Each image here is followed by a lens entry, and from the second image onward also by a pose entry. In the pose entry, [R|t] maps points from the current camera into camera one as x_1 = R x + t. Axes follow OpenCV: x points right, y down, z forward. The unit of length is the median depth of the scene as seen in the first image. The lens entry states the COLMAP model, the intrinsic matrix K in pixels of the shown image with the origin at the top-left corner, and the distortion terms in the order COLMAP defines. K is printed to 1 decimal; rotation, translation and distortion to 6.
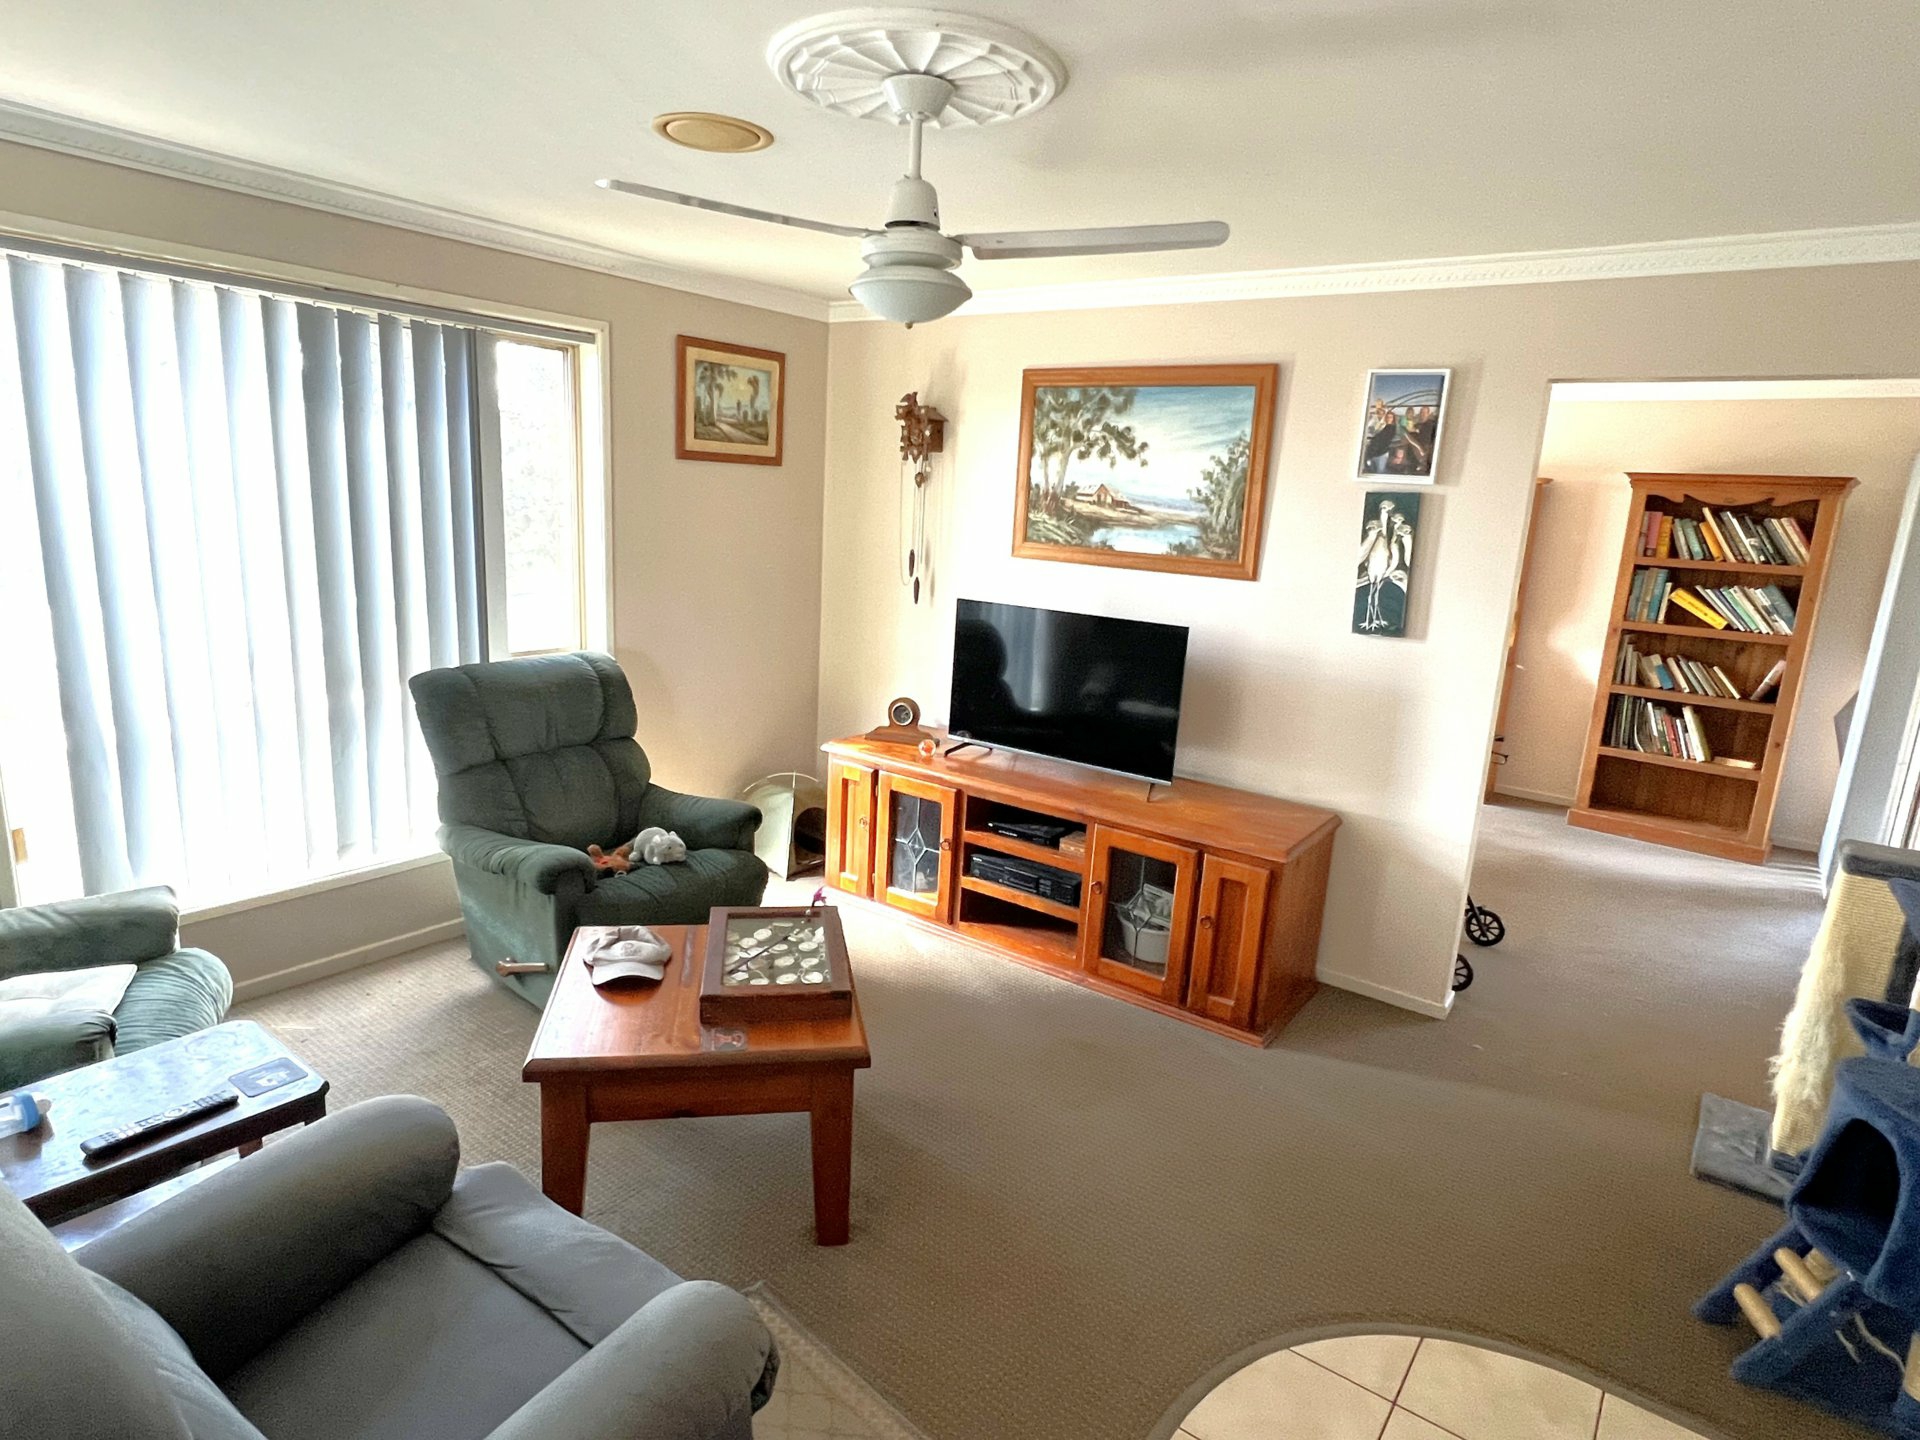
lens RADIAL K [[1084.5, 0, 959.5], [0, 1084.5, 719.9], [0, 0, 1]] dist [0.013263, -0.000166]
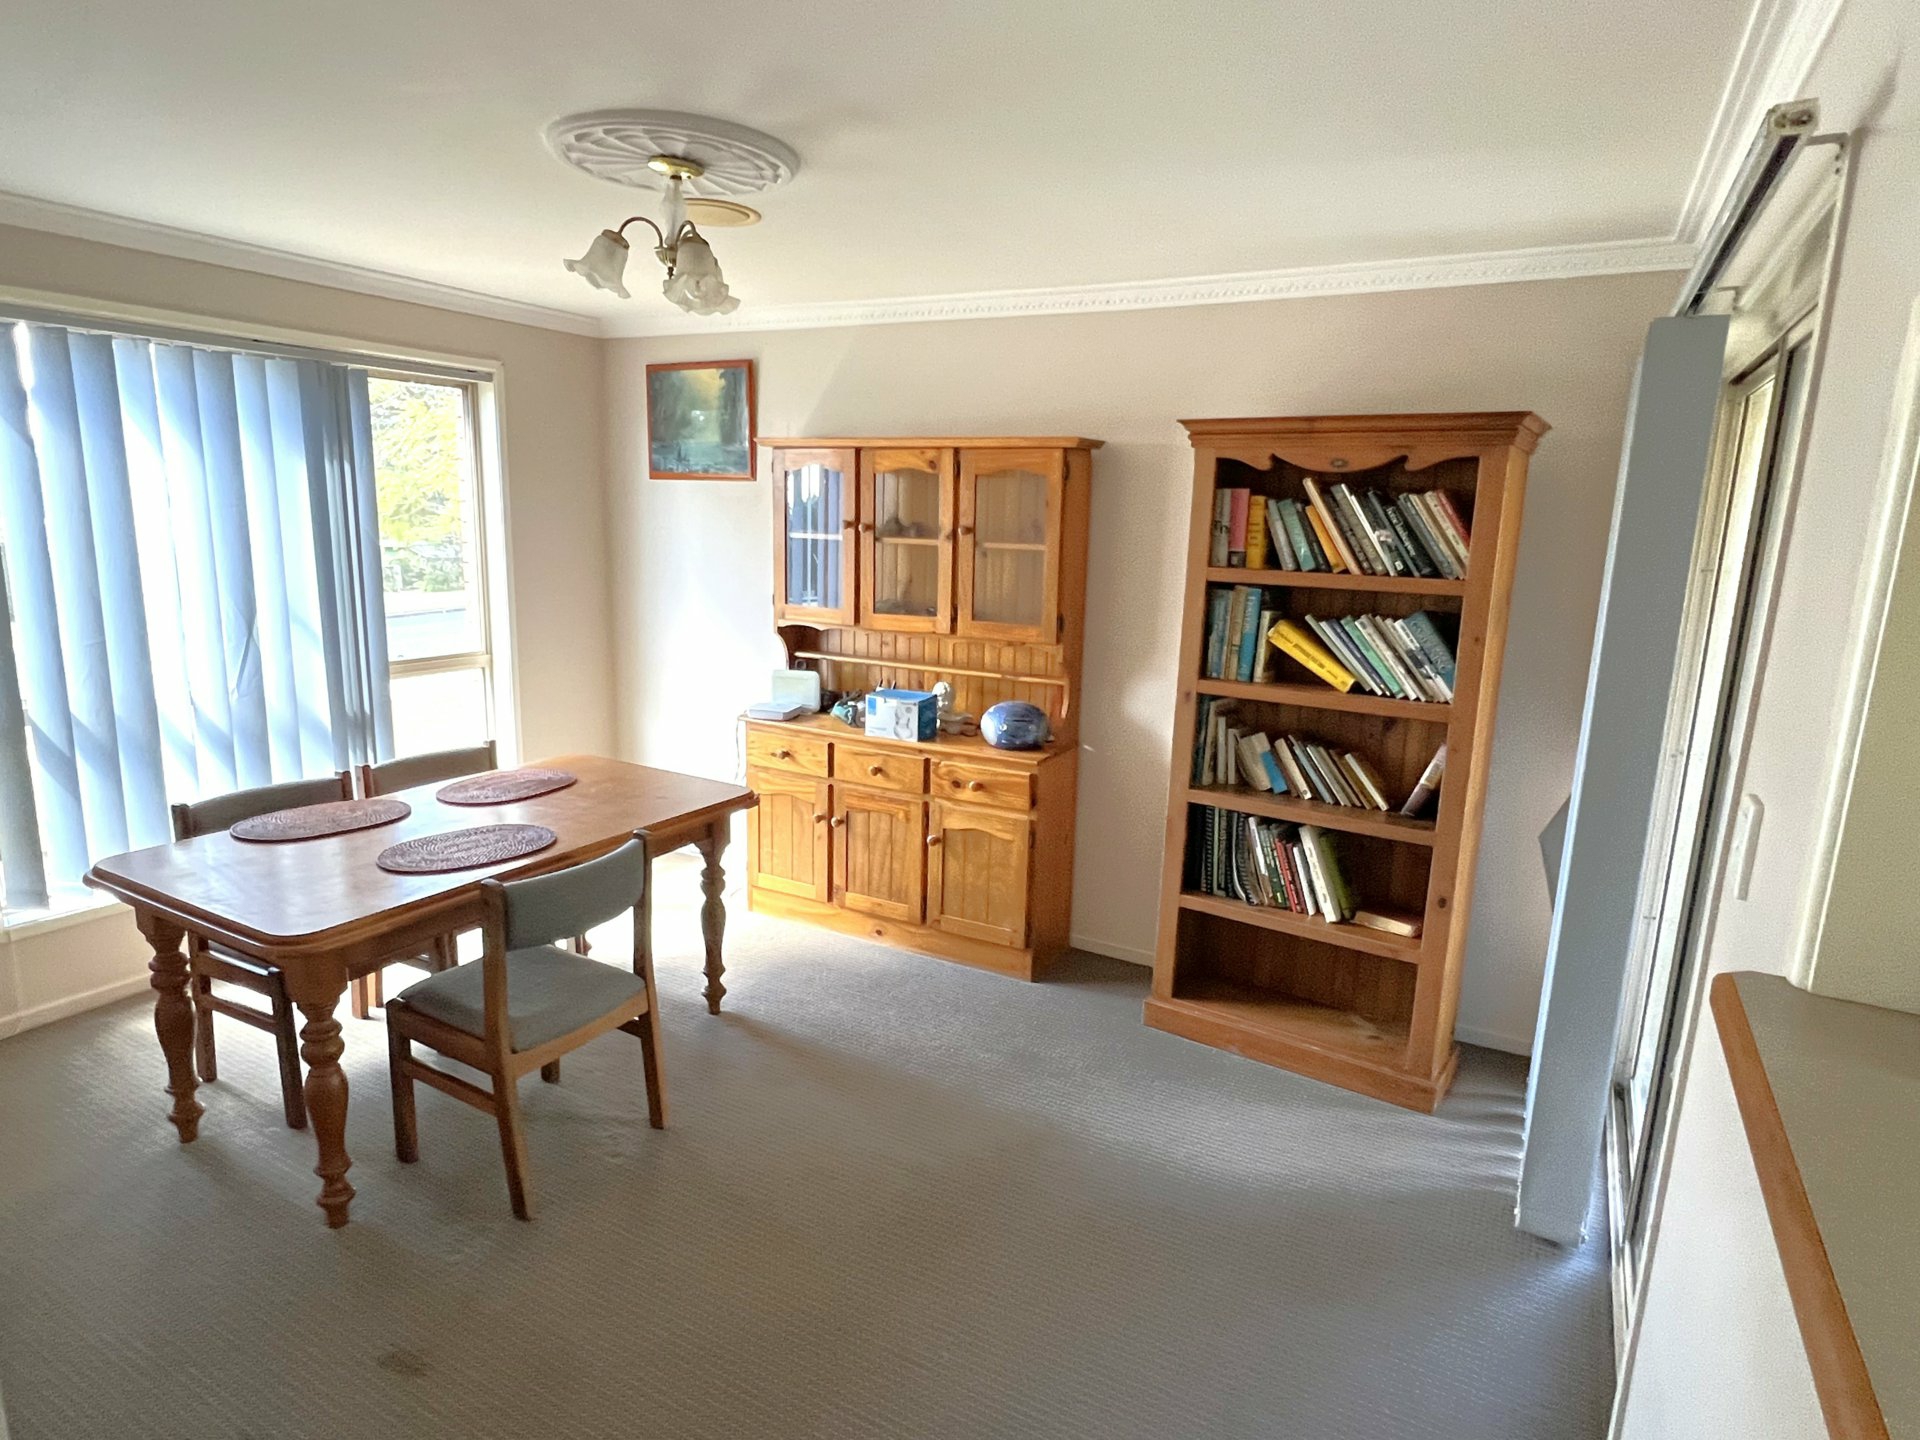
lens RADIAL K [[1044.0, 0, 962.6], [0, 1044.0, 715.3], [0, 0, 1]] dist [-0.011961, -0.000900]
pose [[0.993139, -0.047733, 0.106751, 0.438020], [0.049378, 0.998698, -0.012817, -0.073258], [-0.106000, 0.018000, 0.994203, 0.480421]]
